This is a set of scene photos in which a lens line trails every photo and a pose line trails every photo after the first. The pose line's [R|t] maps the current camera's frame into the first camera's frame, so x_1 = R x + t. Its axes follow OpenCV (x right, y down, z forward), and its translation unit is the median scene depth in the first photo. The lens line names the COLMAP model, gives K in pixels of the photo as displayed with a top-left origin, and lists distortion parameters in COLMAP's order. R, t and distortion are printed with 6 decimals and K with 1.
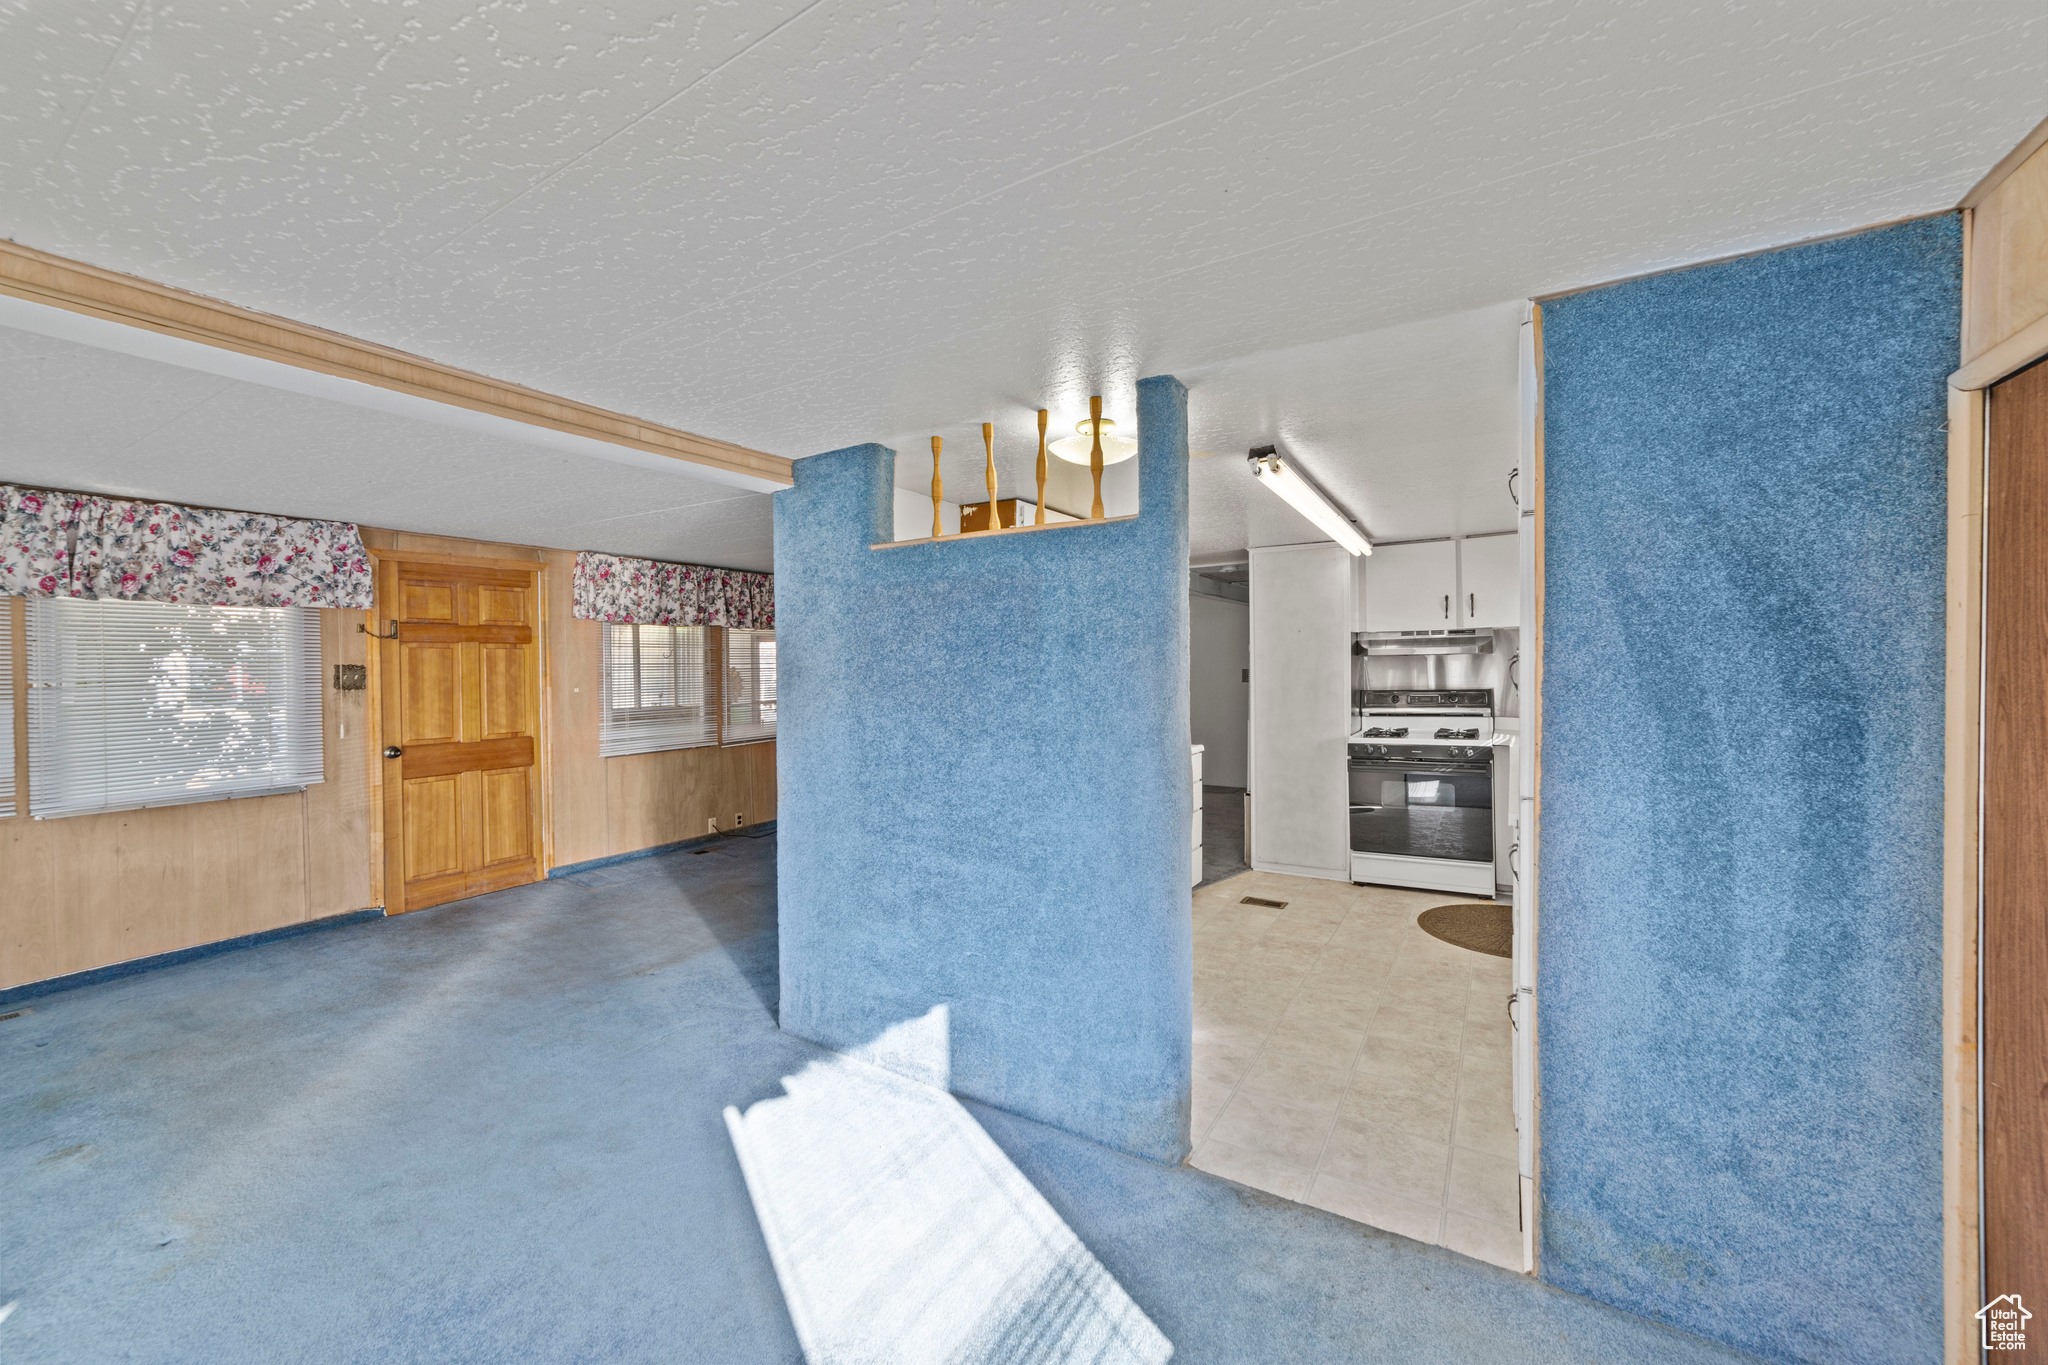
lens RADIAL K [[787.5, 0, 1019.2], [0, 787.5, 671.7], [0, 0, 1]] dist [-0.008820, 0.000340]
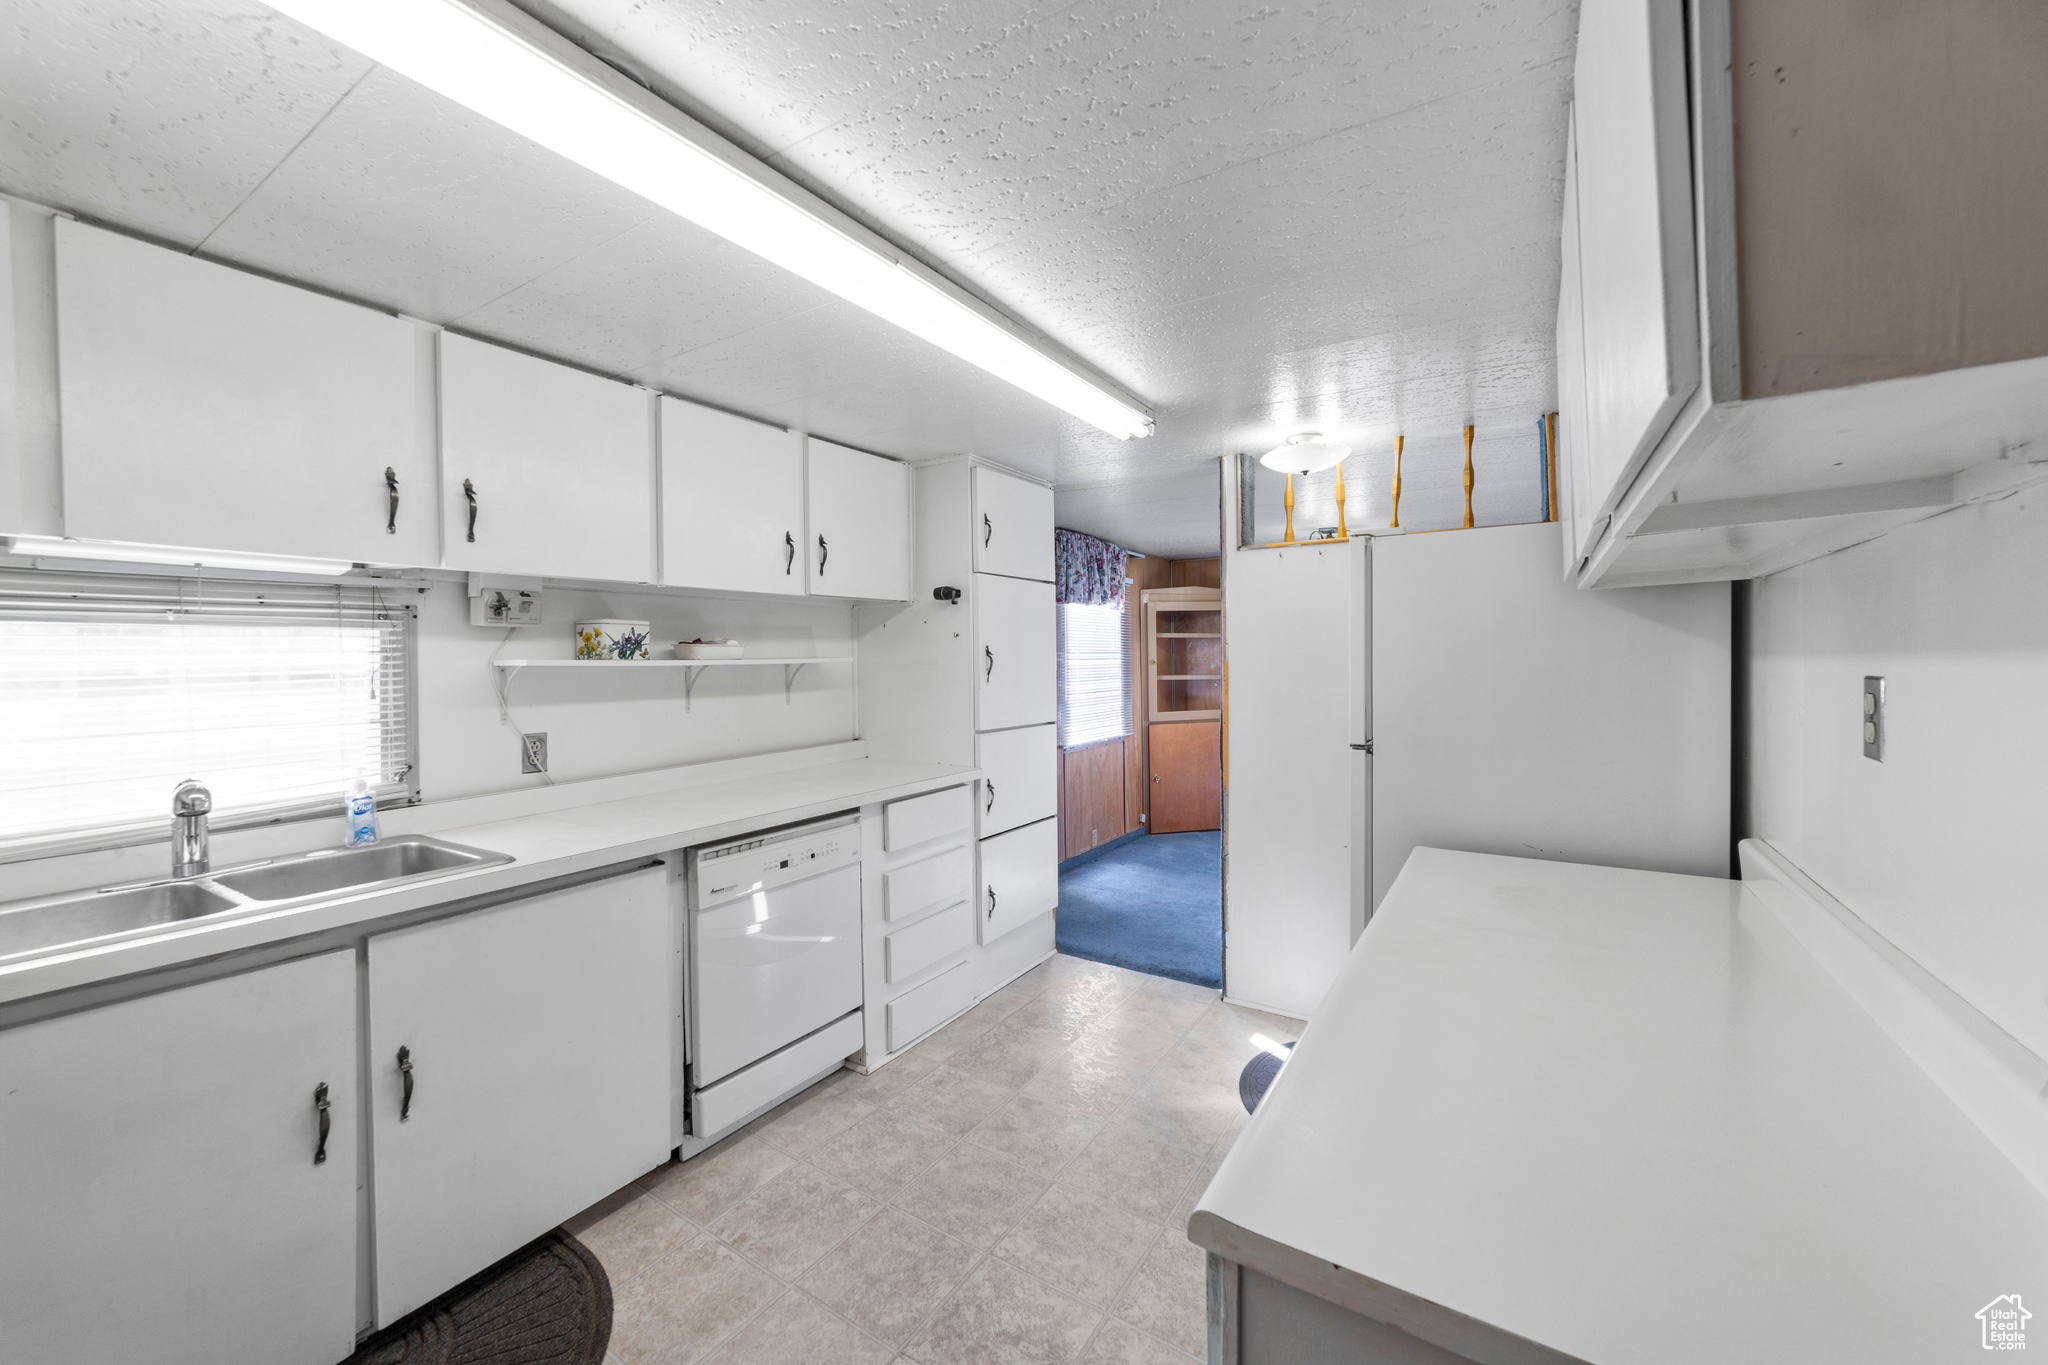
lens RADIAL K [[787.5, 0, 1015.6], [0, 787.5, 675.6], [0, 0, 1]] dist [-0.008820, 0.000340]
pose [[-0.999665, 0.016788, 0.019721, 0.261458], [0.017388, 0.999379, 0.030655, -0.008714], [-0.019194, 0.030988, -0.999335, 1.138965]]
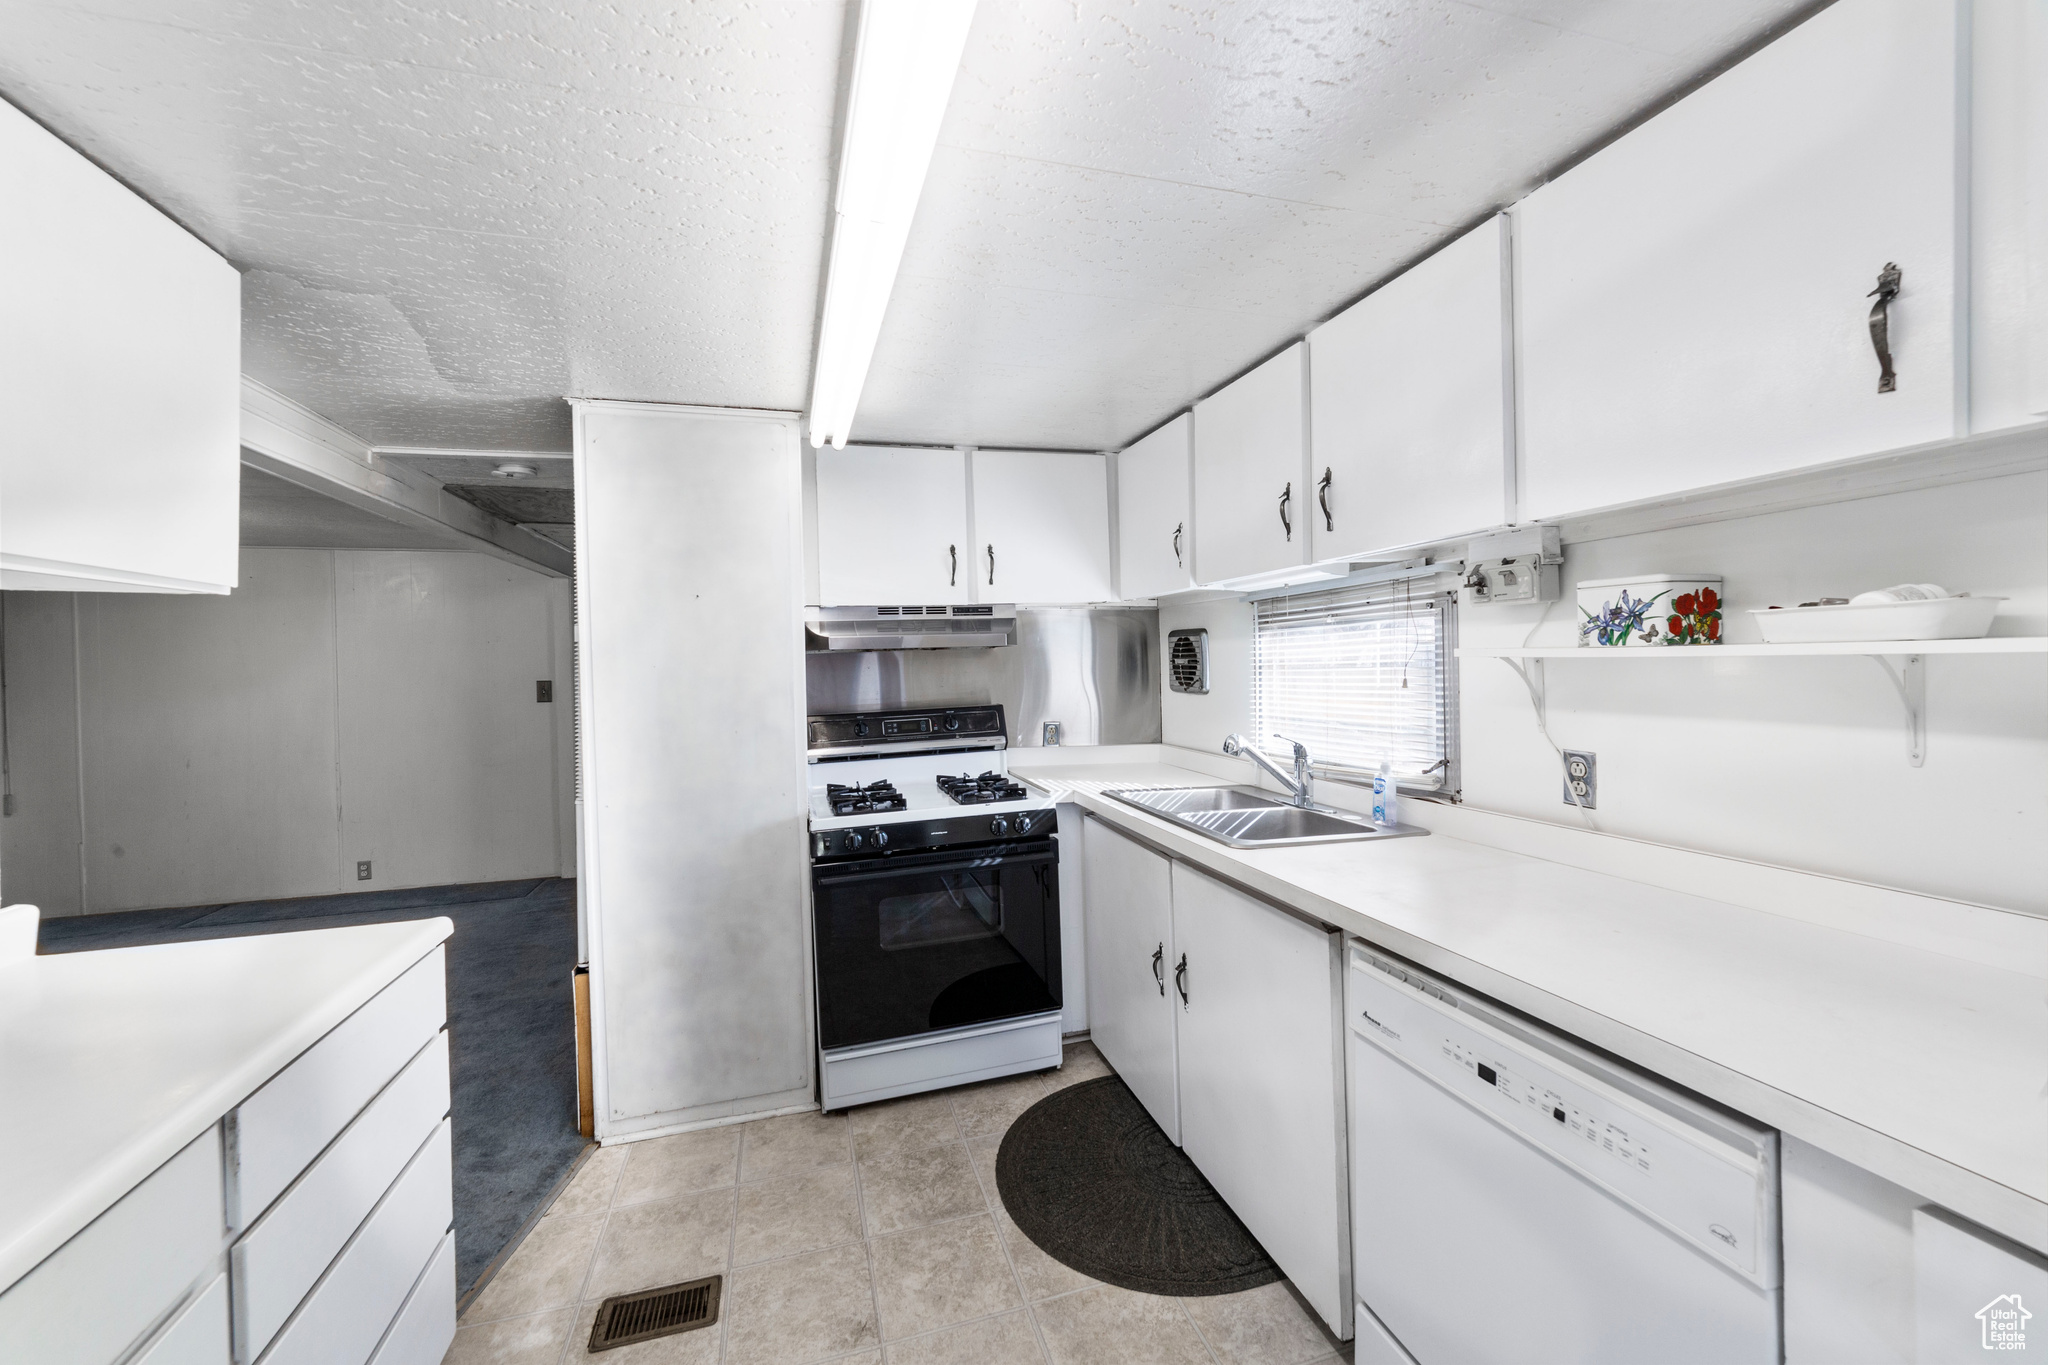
lens RADIAL K [[787.5, 0, 1003.9], [0, 787.5, 667.1], [0, 0, 1]] dist [-0.008820, 0.000340]
pose [[0.671830, -0.013131, 0.740589, 0.144049], [0.026049, 0.999643, -0.005906, -0.003935], [-0.740247, 0.023260, 0.671933, 0.595214]]
